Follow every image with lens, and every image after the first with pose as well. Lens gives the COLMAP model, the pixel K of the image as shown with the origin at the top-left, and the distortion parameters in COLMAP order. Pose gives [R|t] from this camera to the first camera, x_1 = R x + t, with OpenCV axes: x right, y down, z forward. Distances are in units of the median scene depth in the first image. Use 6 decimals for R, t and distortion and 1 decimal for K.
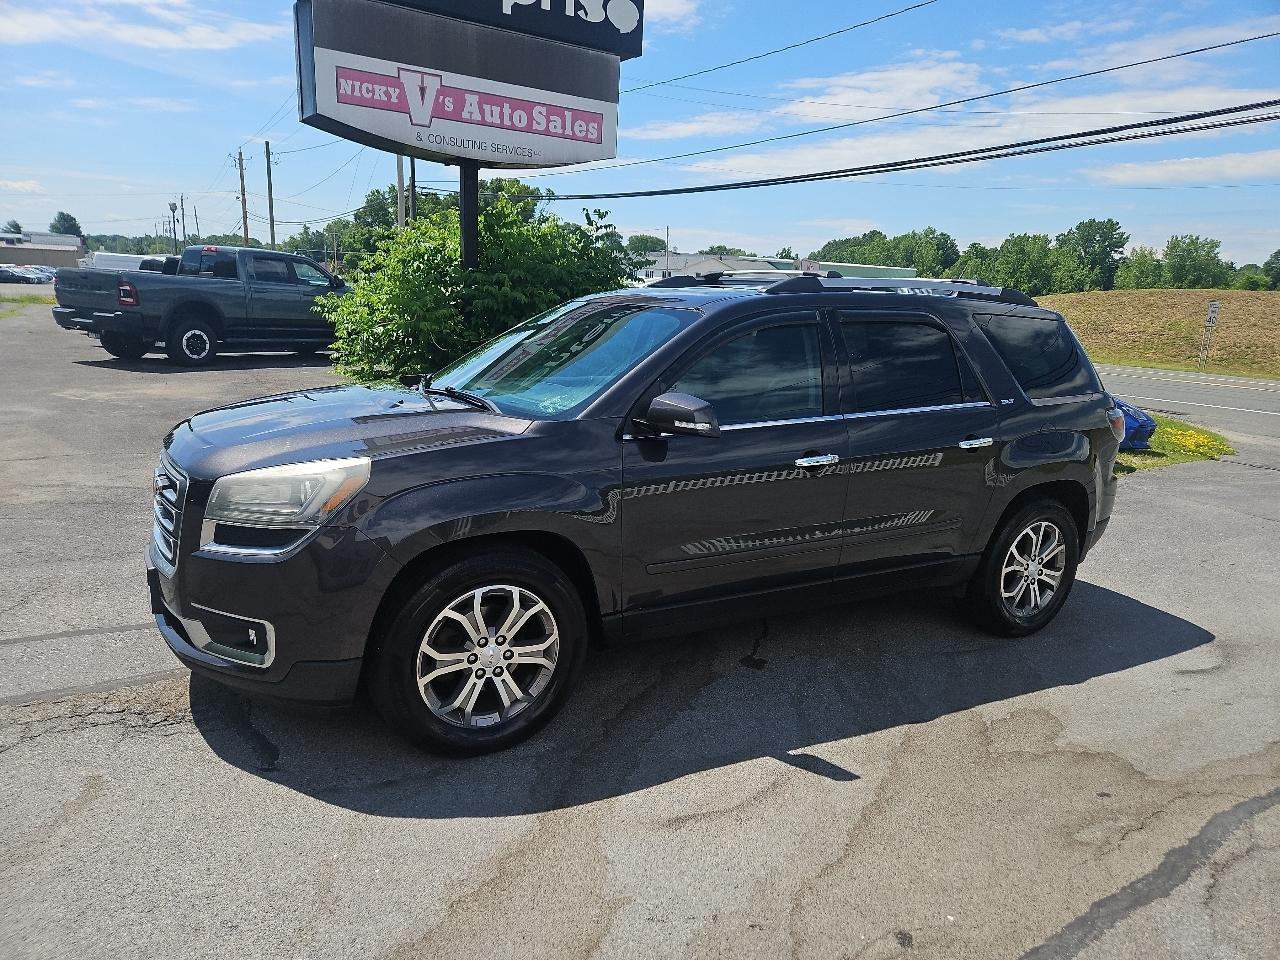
lens RADIAL K [[854.9, 0, 638.3], [0, 854.9, 490.7], [0, 0, 1]] dist [0.071218, -0.056345]
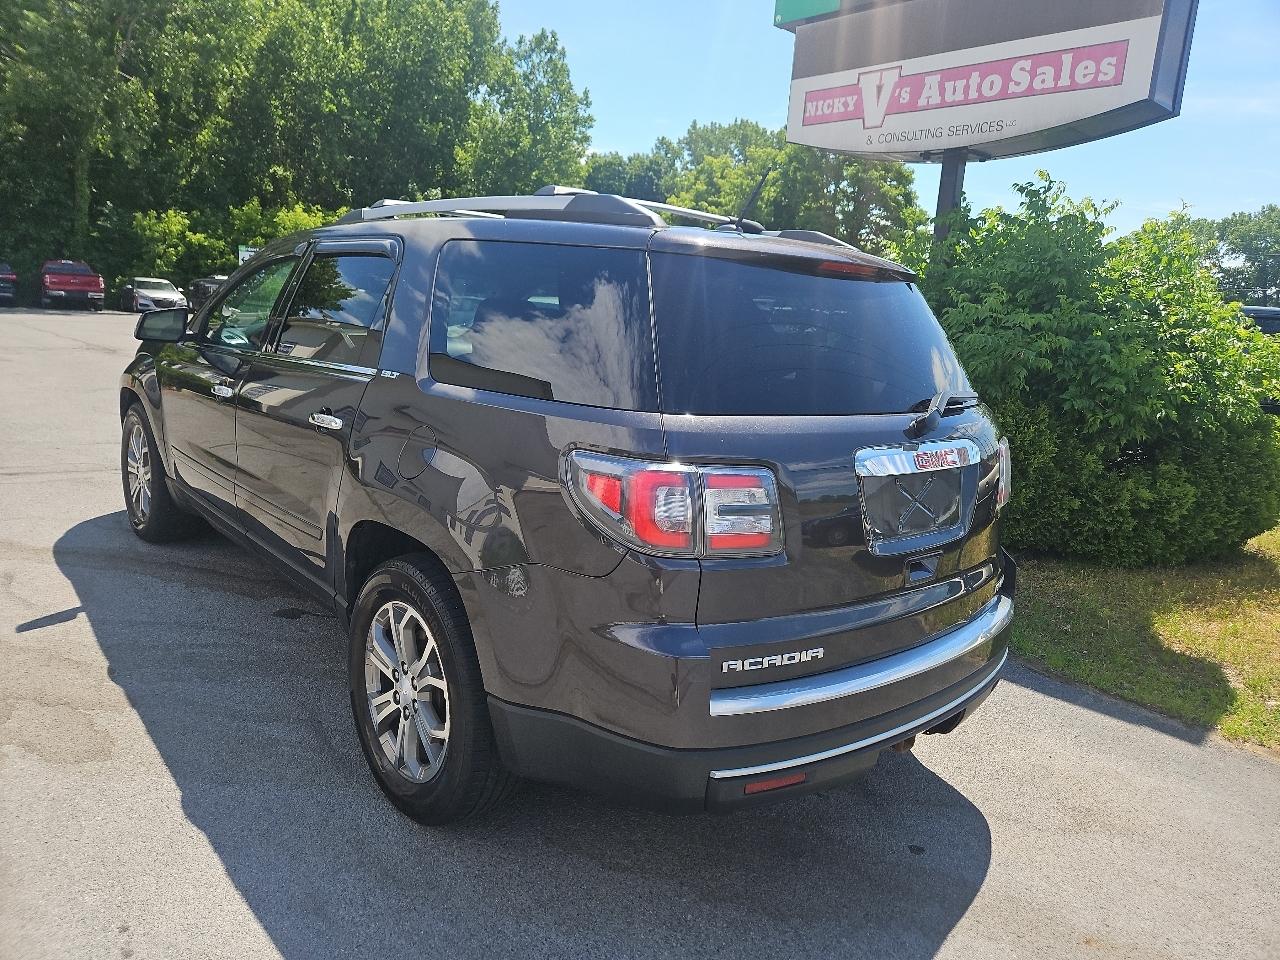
lens RADIAL K [[854.9, 0, 637.3], [0, 854.9, 486.3], [0, 0, 1]] dist [0.071218, -0.056345]
pose [[0.187217, 0.167373, -0.967955, 1.062188], [-0.278575, 0.953970, 0.111075, -0.144877], [0.941990, 0.248853, 0.225225, 1.049050]]
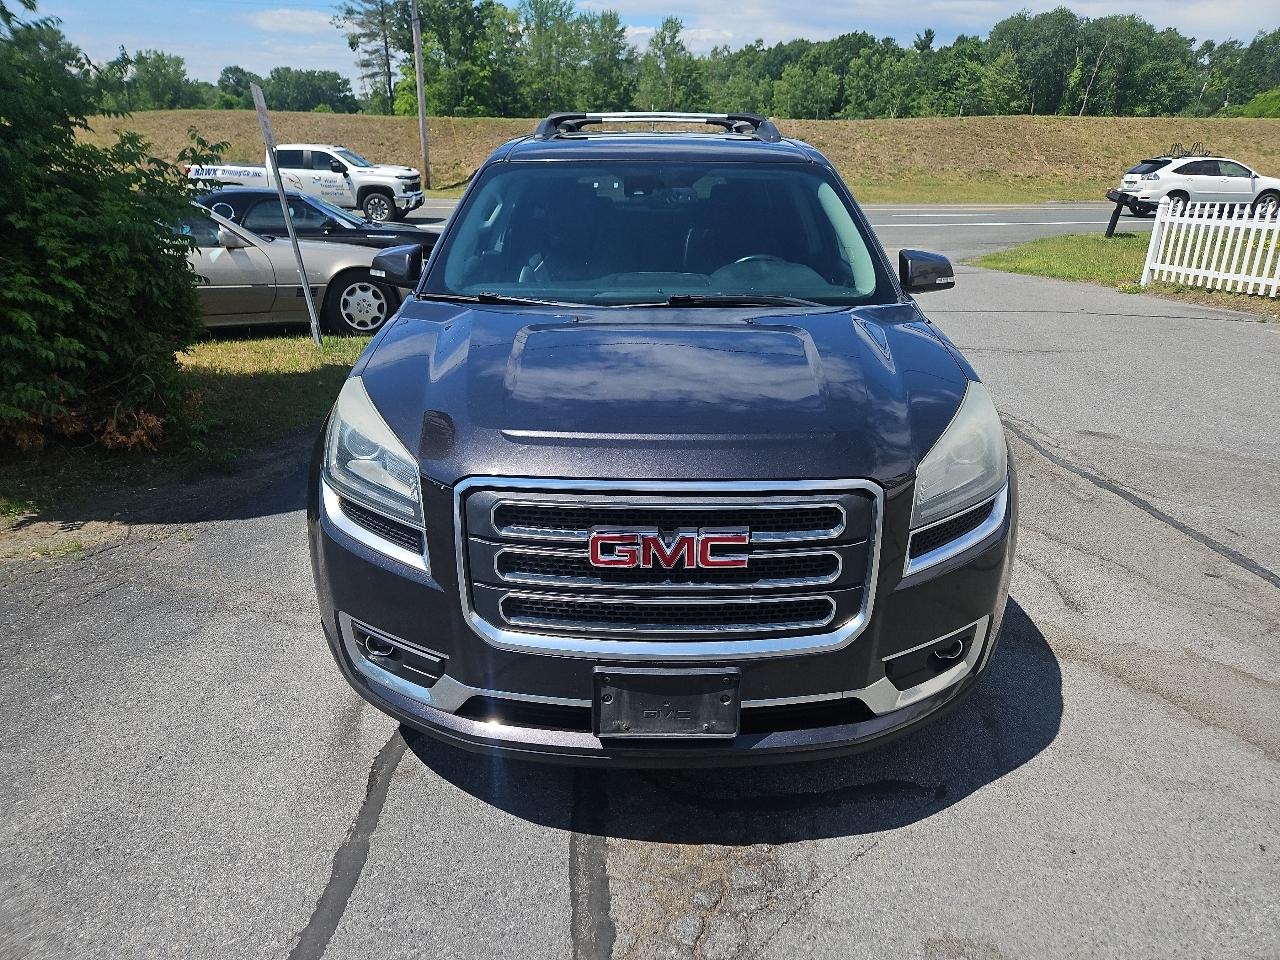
lens RADIAL K [[854.9, 0, 644.6], [0, 854.9, 486.3], [0, 0, 1]] dist [0.071218, -0.056345]
pose [[0.512917, -0.353673, 0.782197, -0.741631], [0.207135, 0.935252, 0.287051, -0.157356], [-0.833073, 0.014787, 0.552965, 0.528477]]
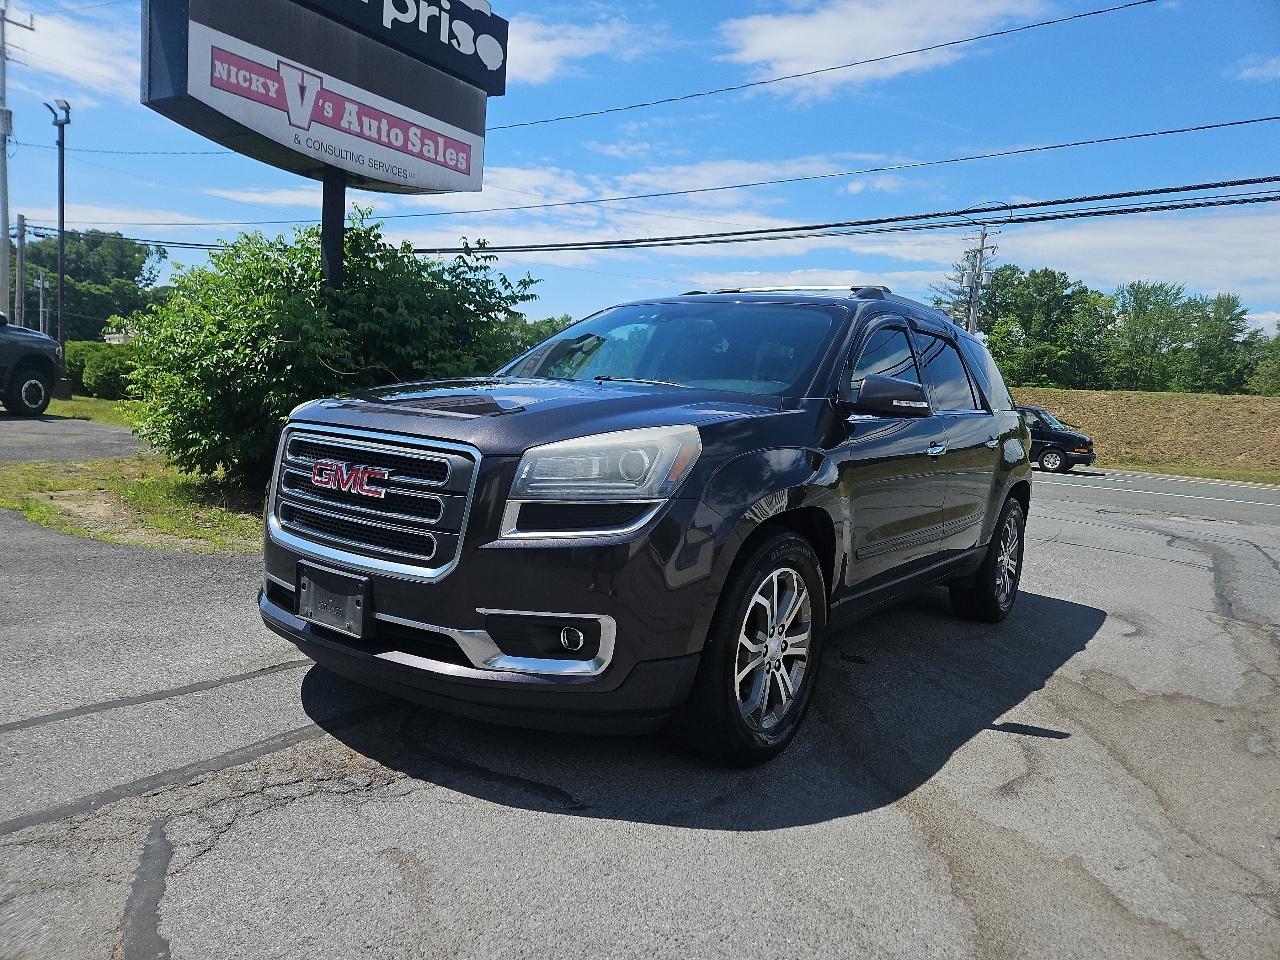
lens RADIAL K [[854.9, 0, 632.1], [0, 854.9, 480.9], [0, 0, 1]] dist [0.071218, -0.056345]
pose [[0.921987, -0.021658, 0.386616, -0.464866], [0.059615, 0.994470, -0.086456, 0.060252], [-0.382605, 0.102759, 0.918180, 0.140114]]
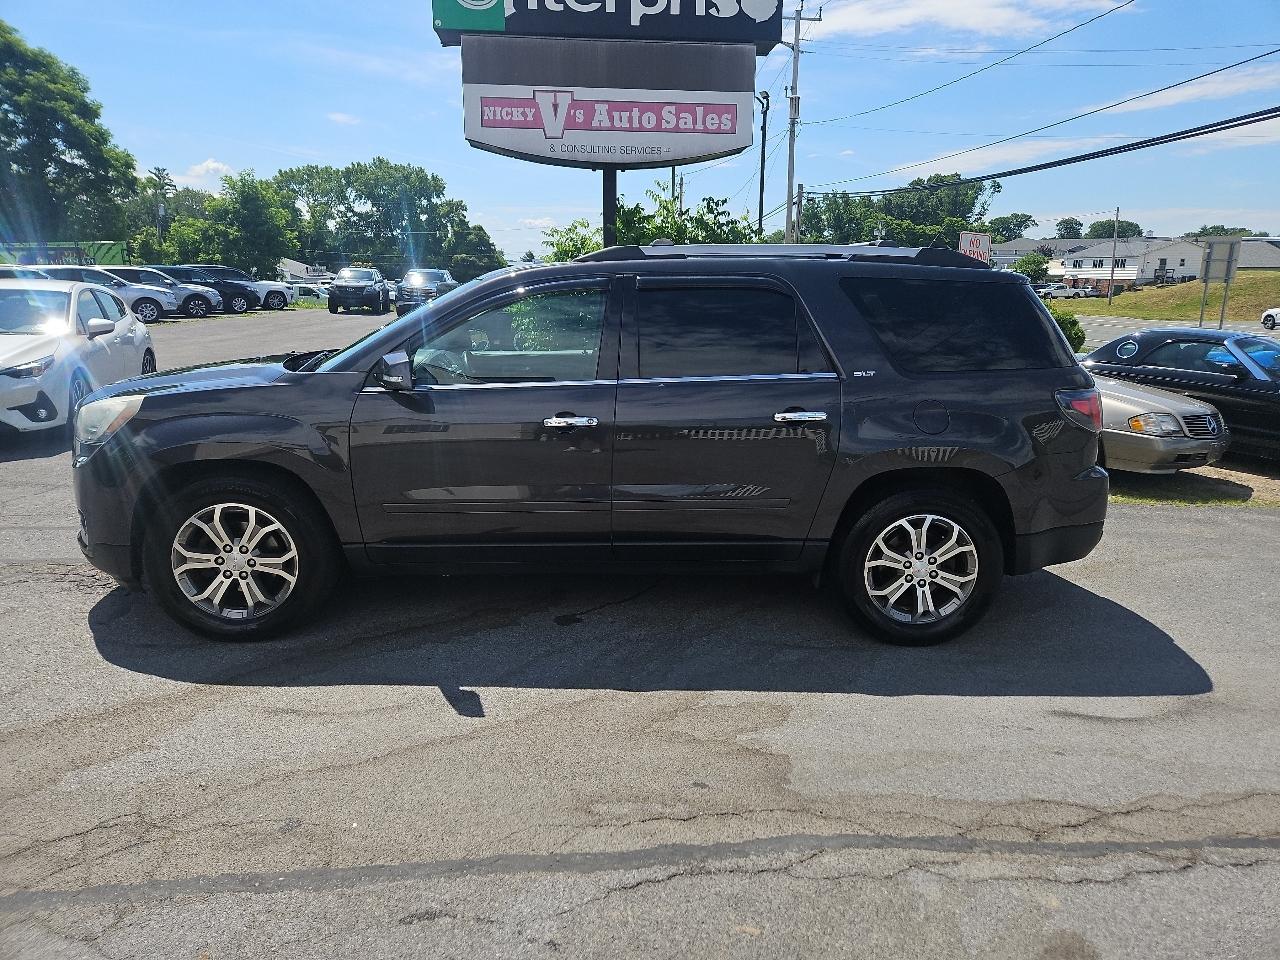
lens RADIAL K [[854.9, 0, 643.6], [0, 854.9, 471.3], [0, 0, 1]] dist [0.071218, -0.056345]
pose [[0.886888, 0.061744, -0.457840, 0.639379], [-0.073212, 0.997290, -0.007325, 0.020817], [0.456146, 0.040015, 0.889005, 0.108645]]
